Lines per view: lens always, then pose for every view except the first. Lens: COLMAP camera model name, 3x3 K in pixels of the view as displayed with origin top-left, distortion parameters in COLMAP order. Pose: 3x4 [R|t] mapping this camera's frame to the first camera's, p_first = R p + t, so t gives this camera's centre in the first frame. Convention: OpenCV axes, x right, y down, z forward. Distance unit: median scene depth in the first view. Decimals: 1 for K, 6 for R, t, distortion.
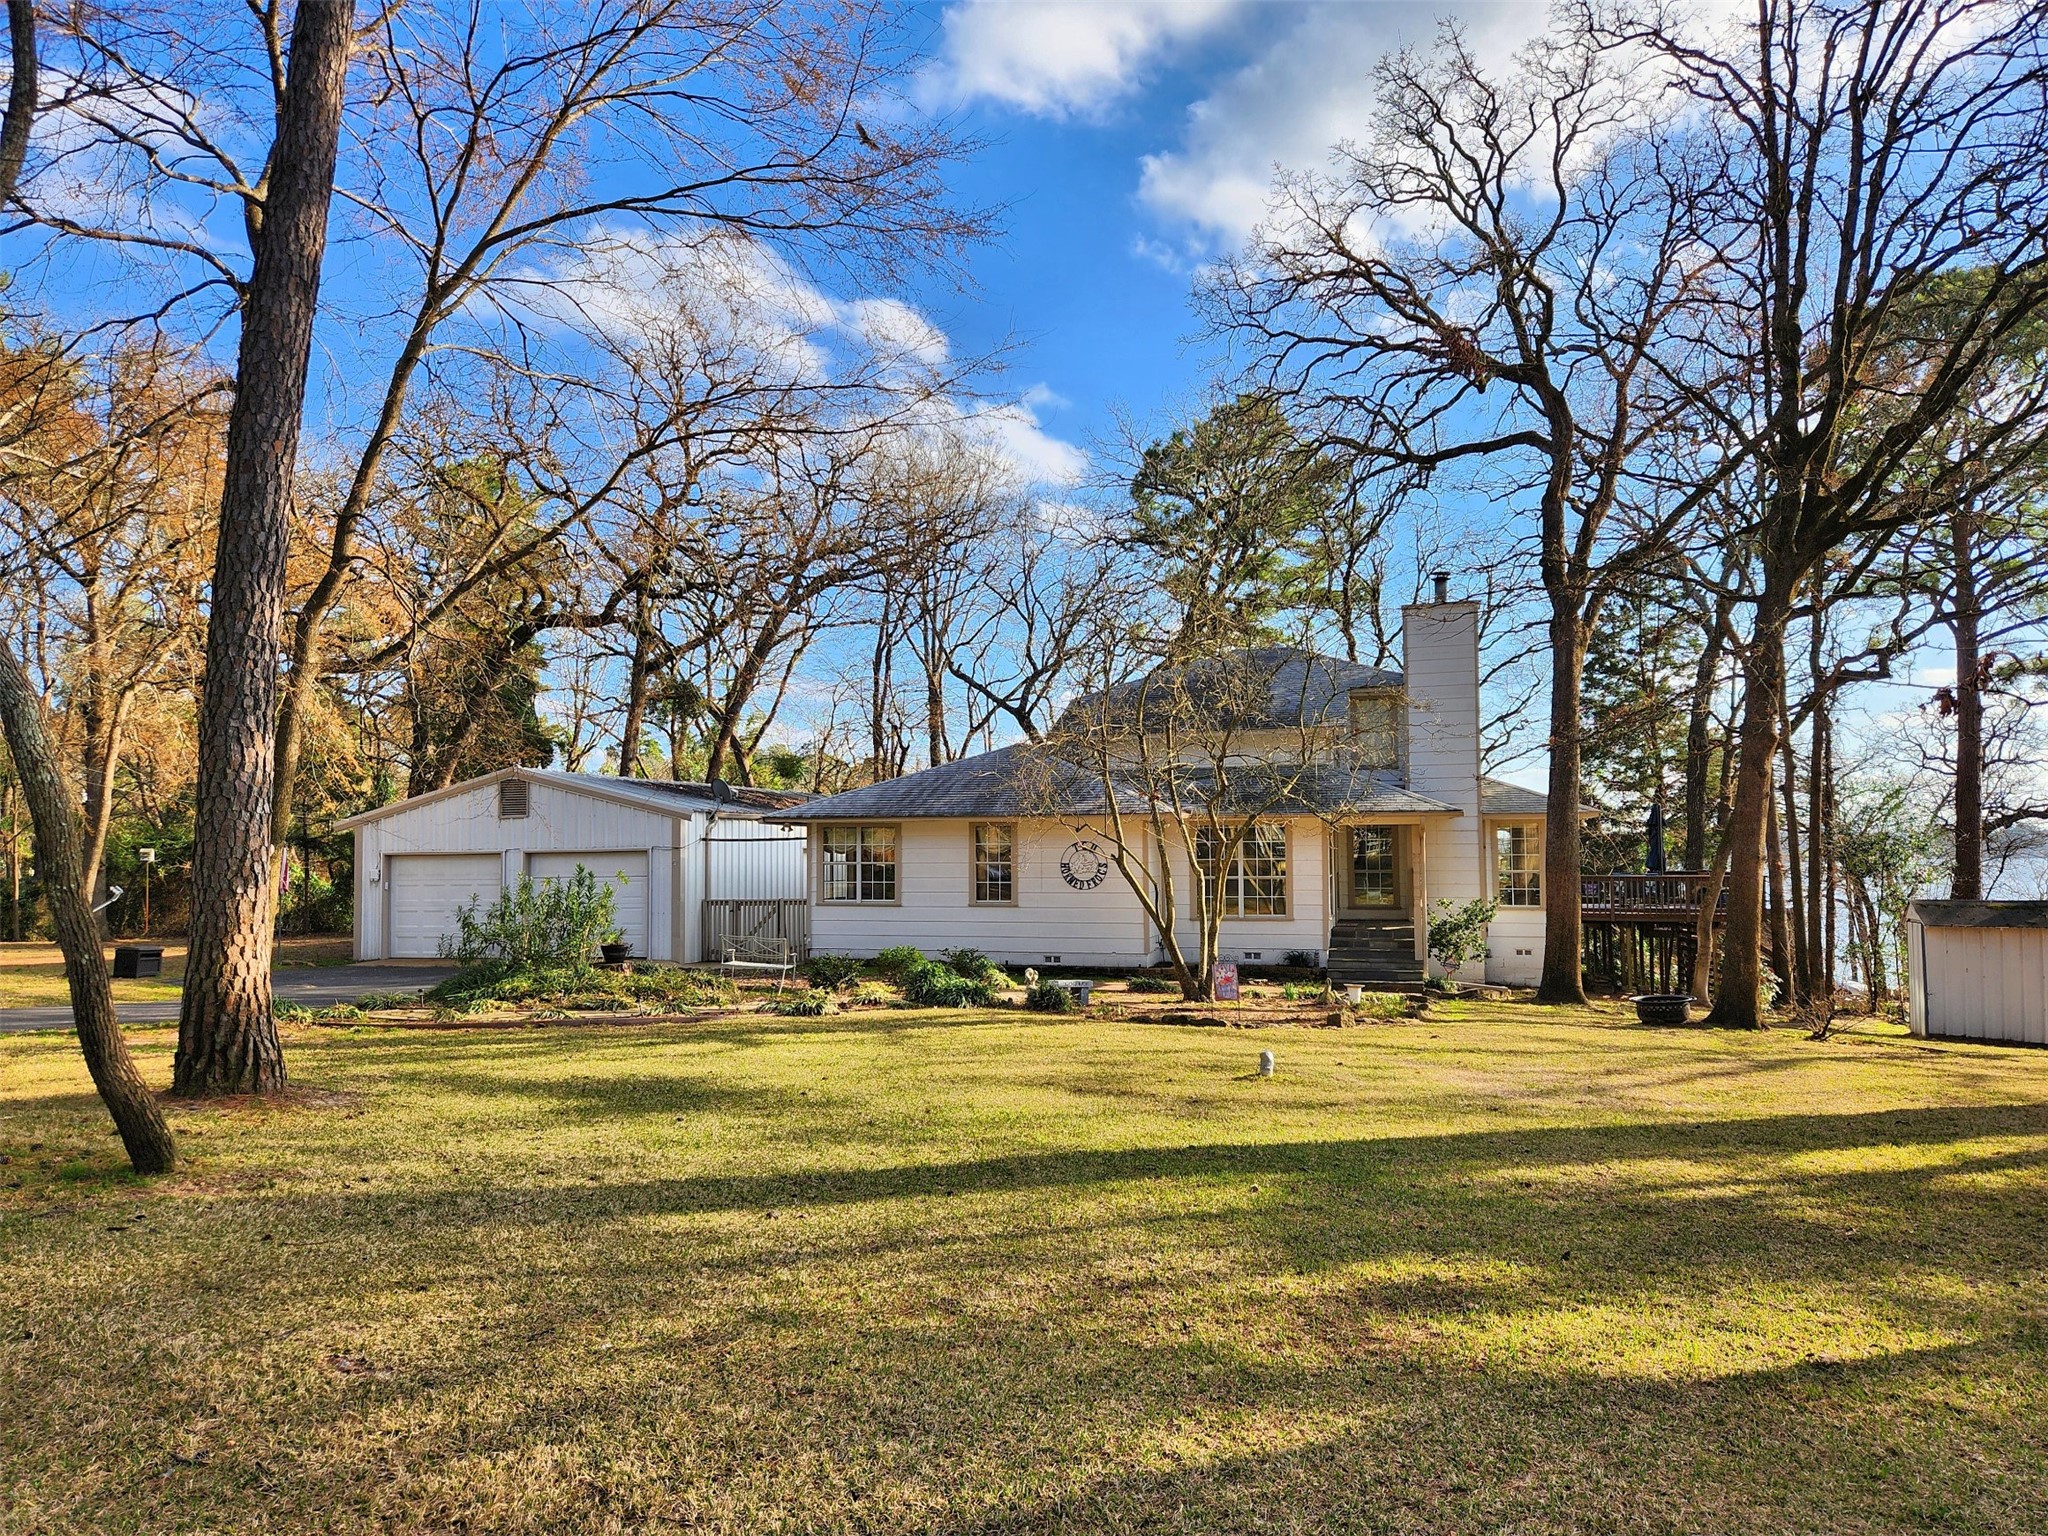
lens RADIAL K [[1376.0, 0, 1027.4], [0, 1376.0, 773.1], [0, 0, 1]] dist [0.064245, -0.055825]
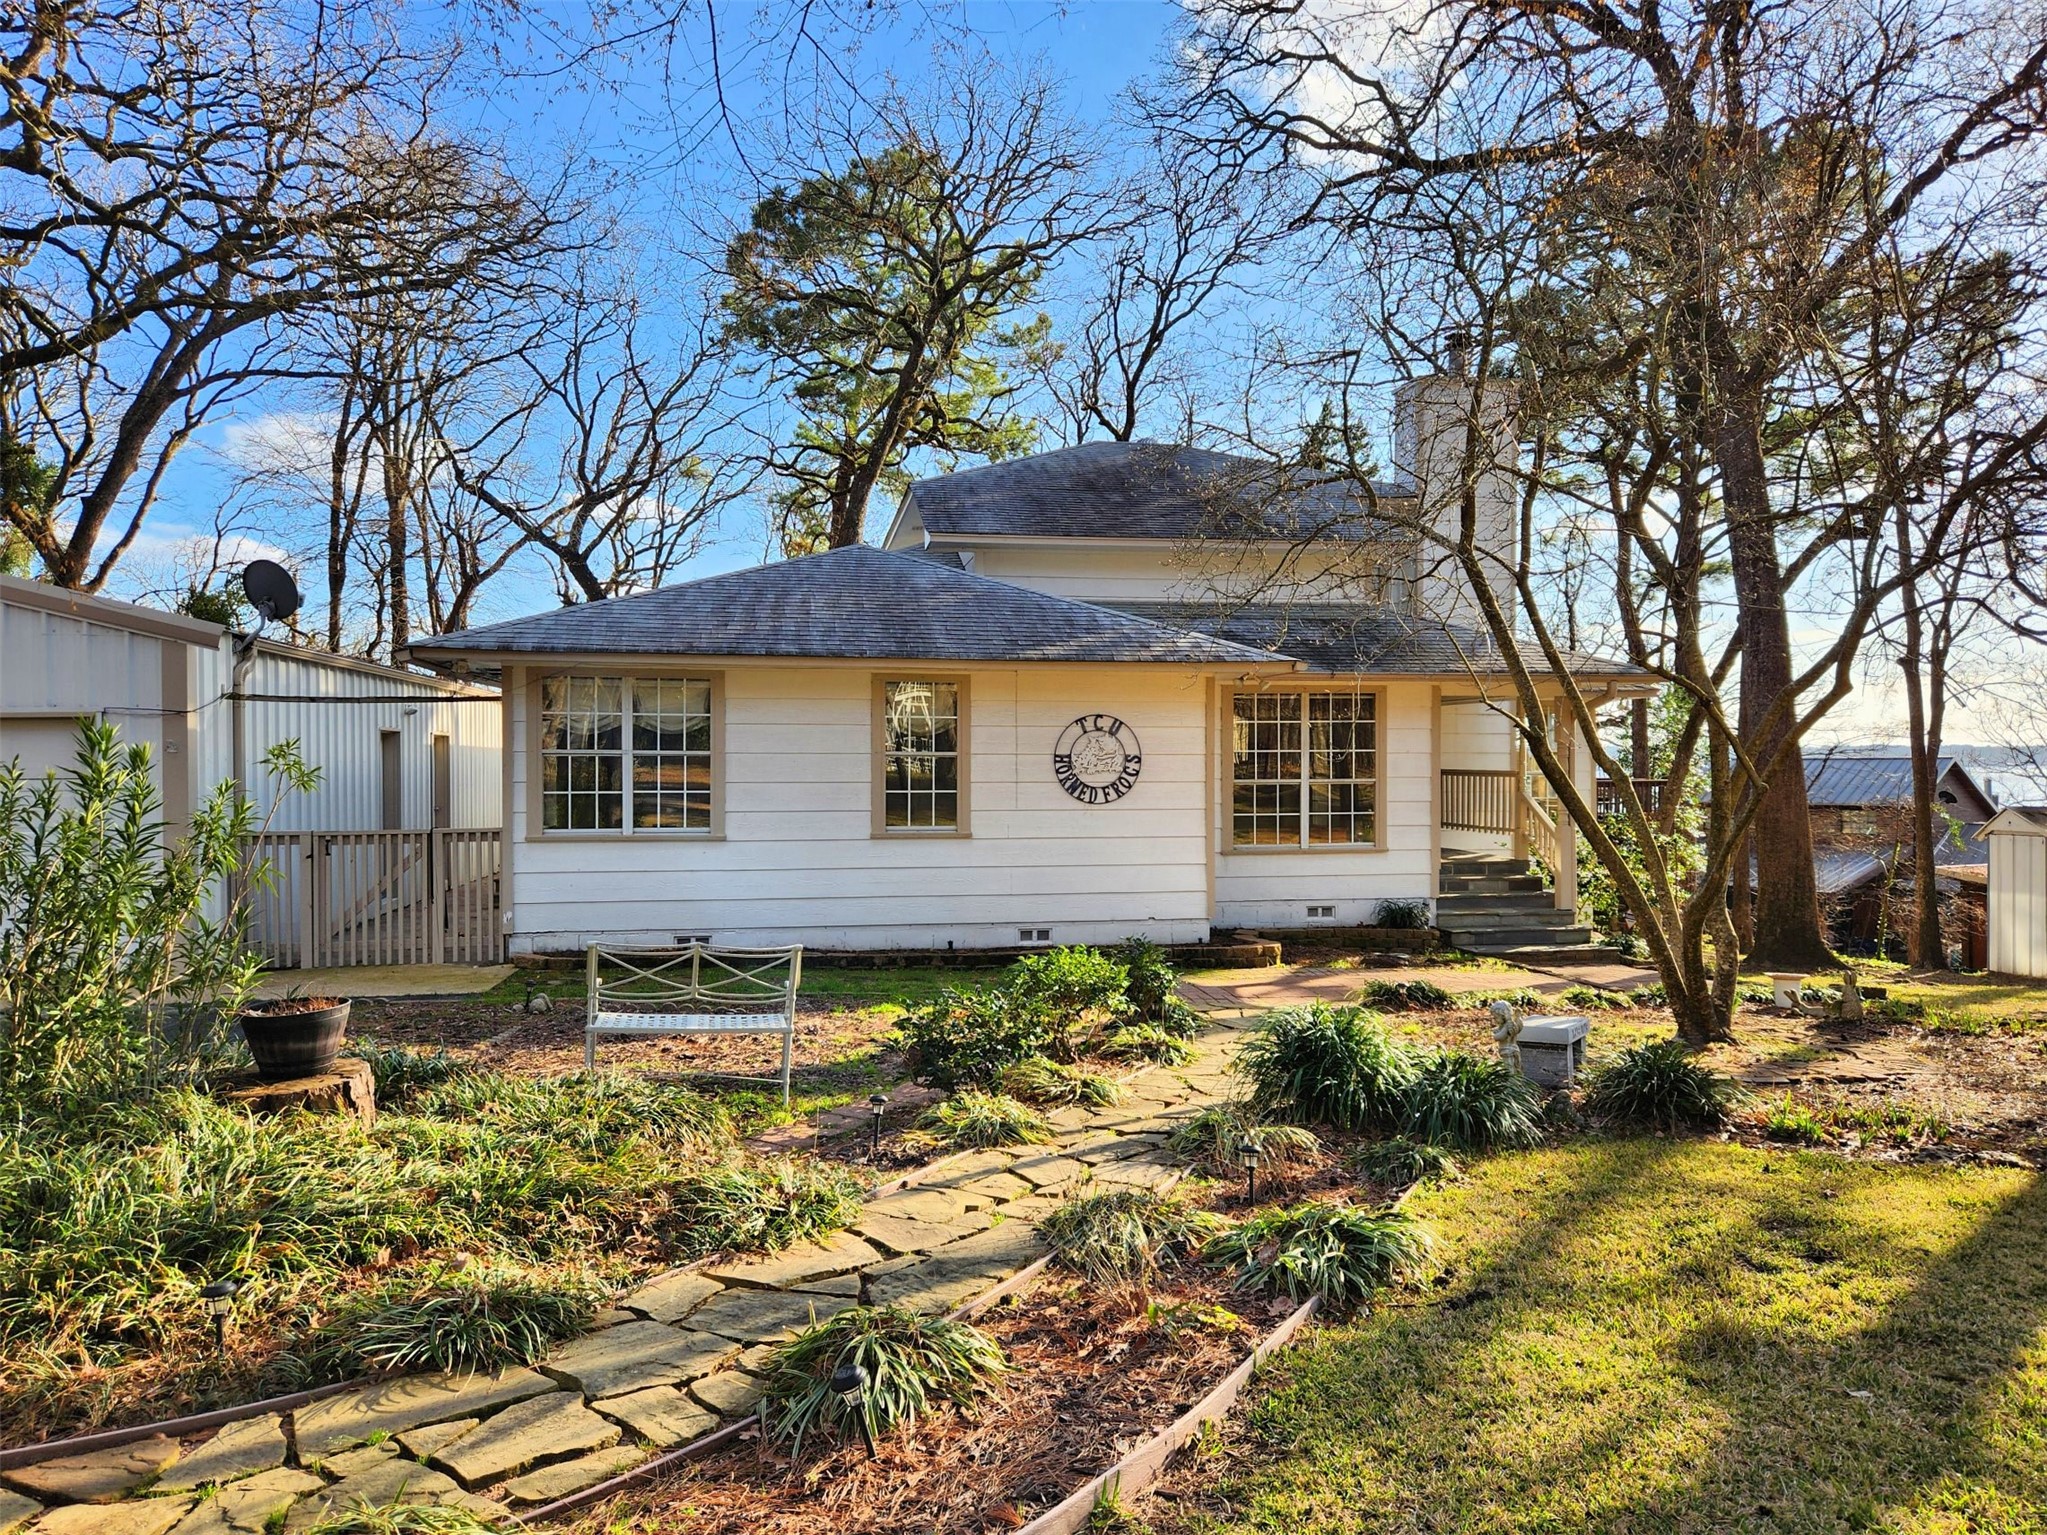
lens RADIAL K [[1375.4, 0, 1020.9], [0, 1375.4, 769.1], [0, 0, 1]] dist [0.064245, -0.055825]
pose [[0.893727, 0.005180, 0.448582, -0.219277], [-0.030492, 0.998322, 0.049224, 0.044544], [-0.447574, -0.057671, 0.892385, 0.520756]]
